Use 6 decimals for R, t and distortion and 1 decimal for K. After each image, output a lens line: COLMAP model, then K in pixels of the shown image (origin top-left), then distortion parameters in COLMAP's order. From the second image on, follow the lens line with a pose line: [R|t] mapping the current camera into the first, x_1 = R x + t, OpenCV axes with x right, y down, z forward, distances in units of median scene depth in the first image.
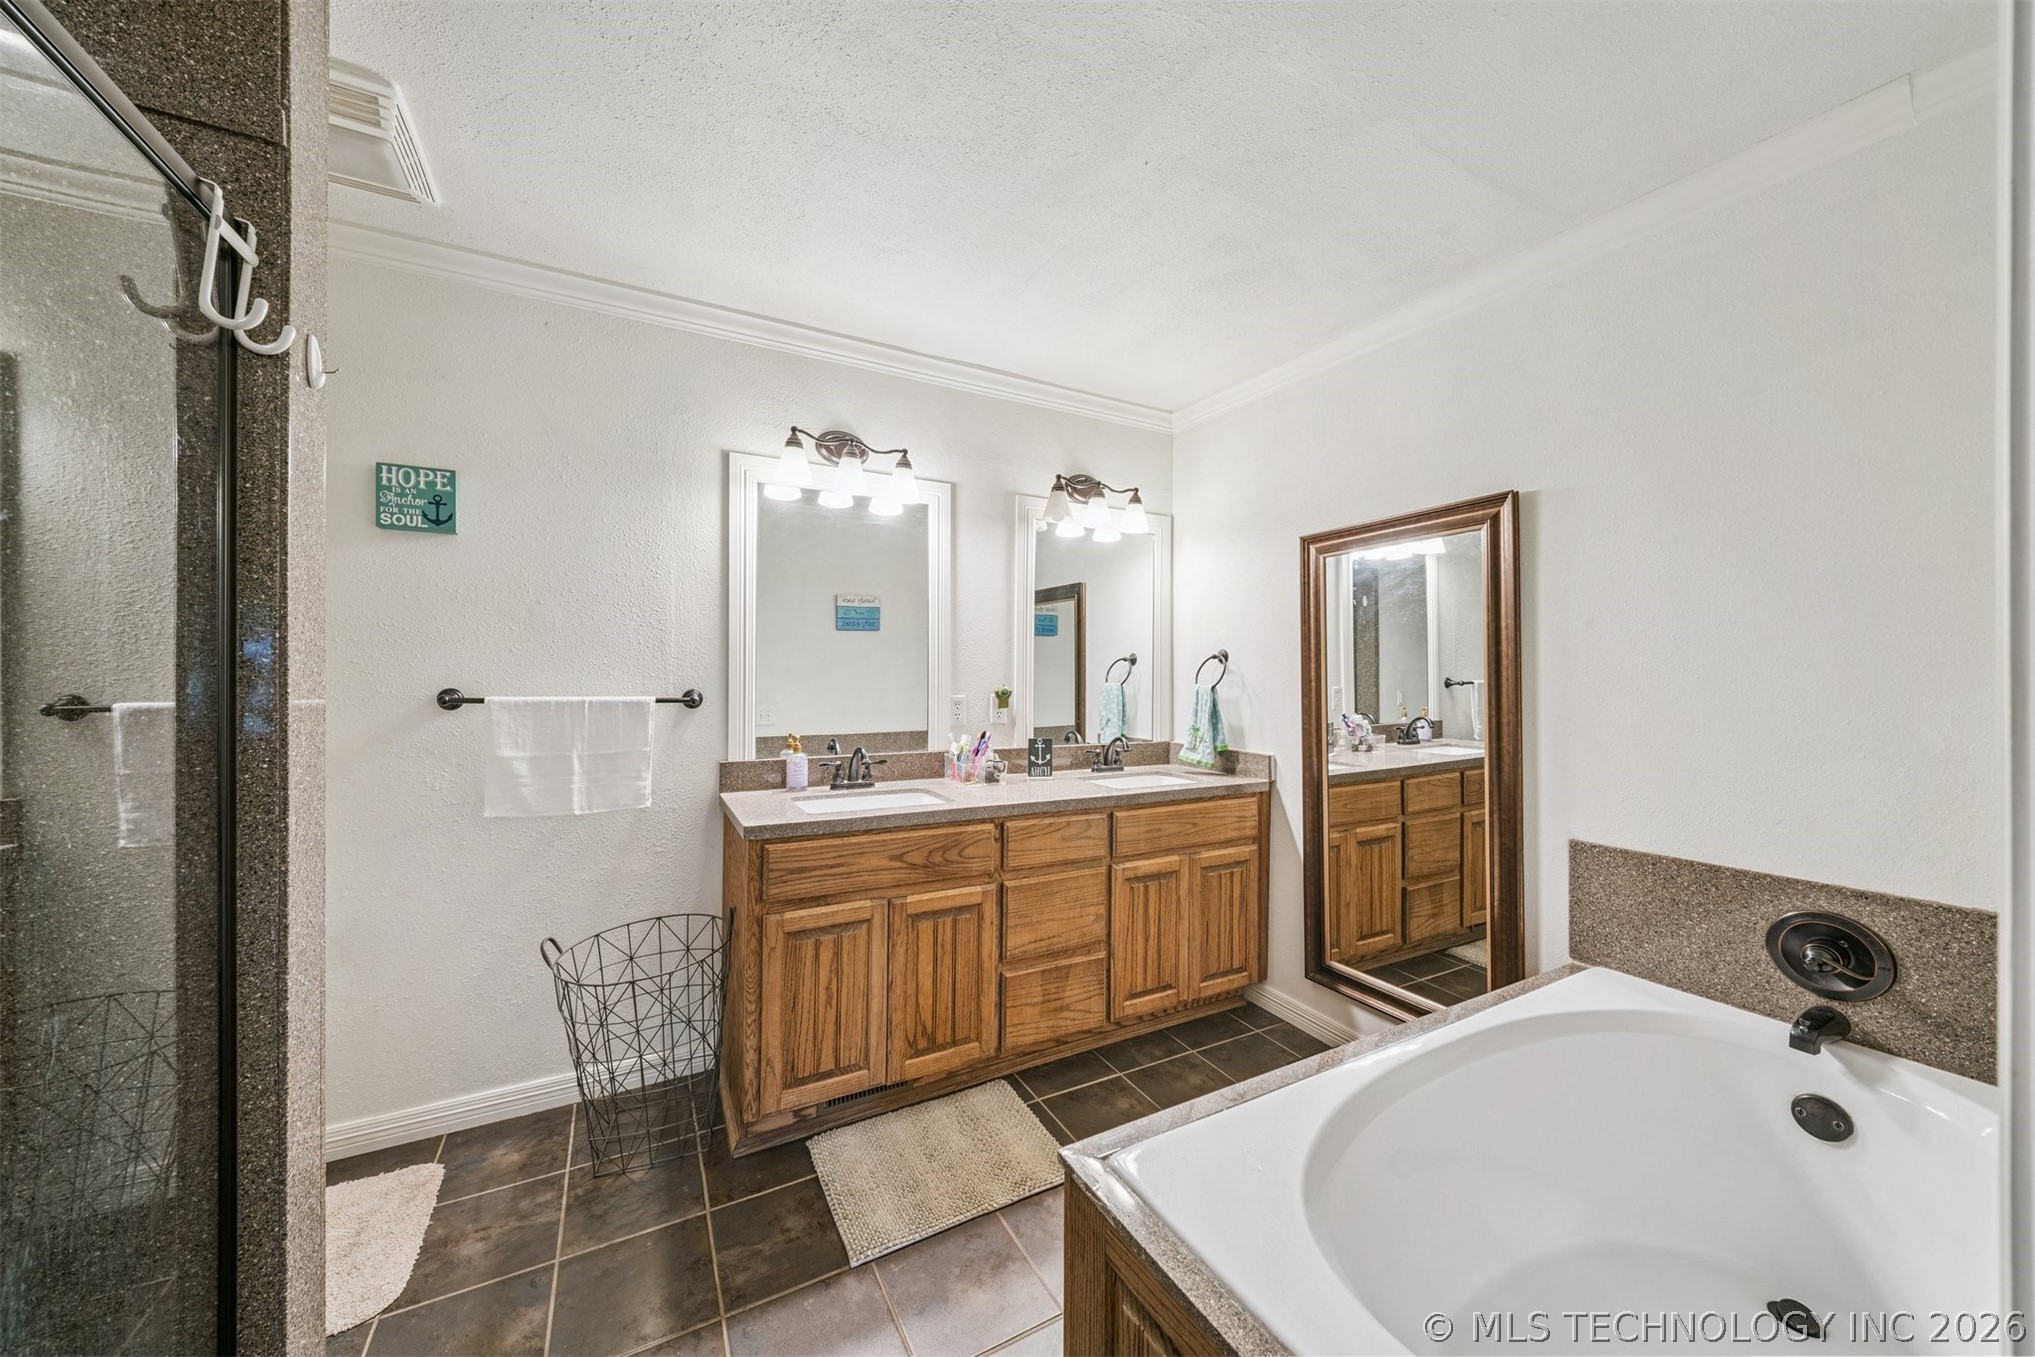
lens RADIAL K [[698.4, 0, 1002.8], [0, 698.4, 668.2], [0, 0, 1]] dist [0.010534, -0.008759]
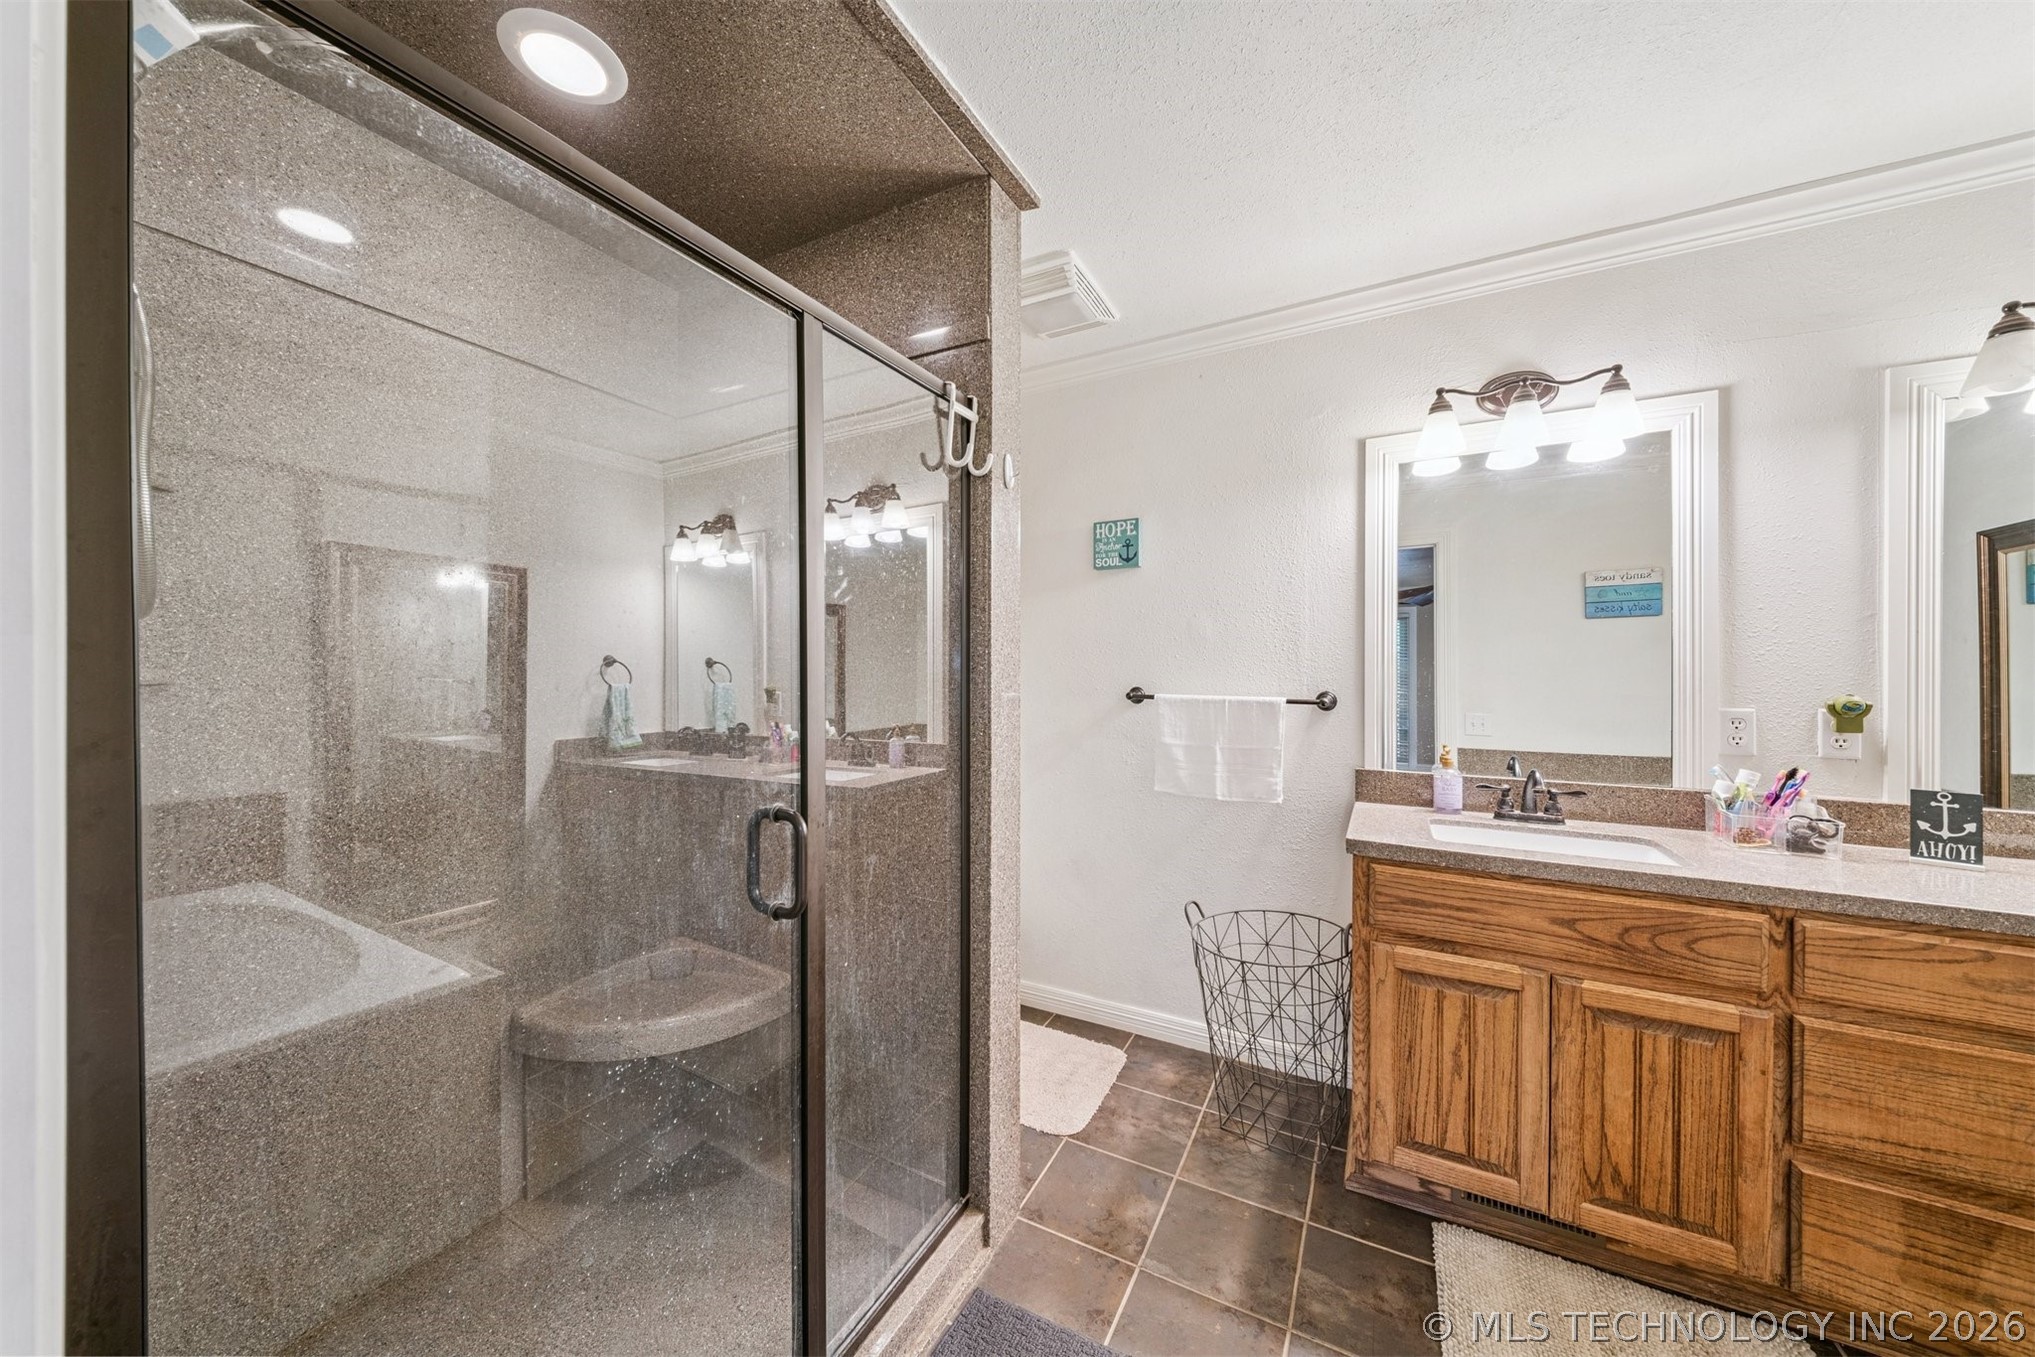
lens RADIAL K [[705.6, 0, 995.9], [0, 705.6, 664.6], [0, 0, 1]] dist [0.005835, -0.004631]
pose [[0.536594, -0.012806, -0.843744, 0.161490], [0.007434, 0.999918, -0.010449, -0.000560], [0.843808, -0.000665, 0.536645, 0.082991]]
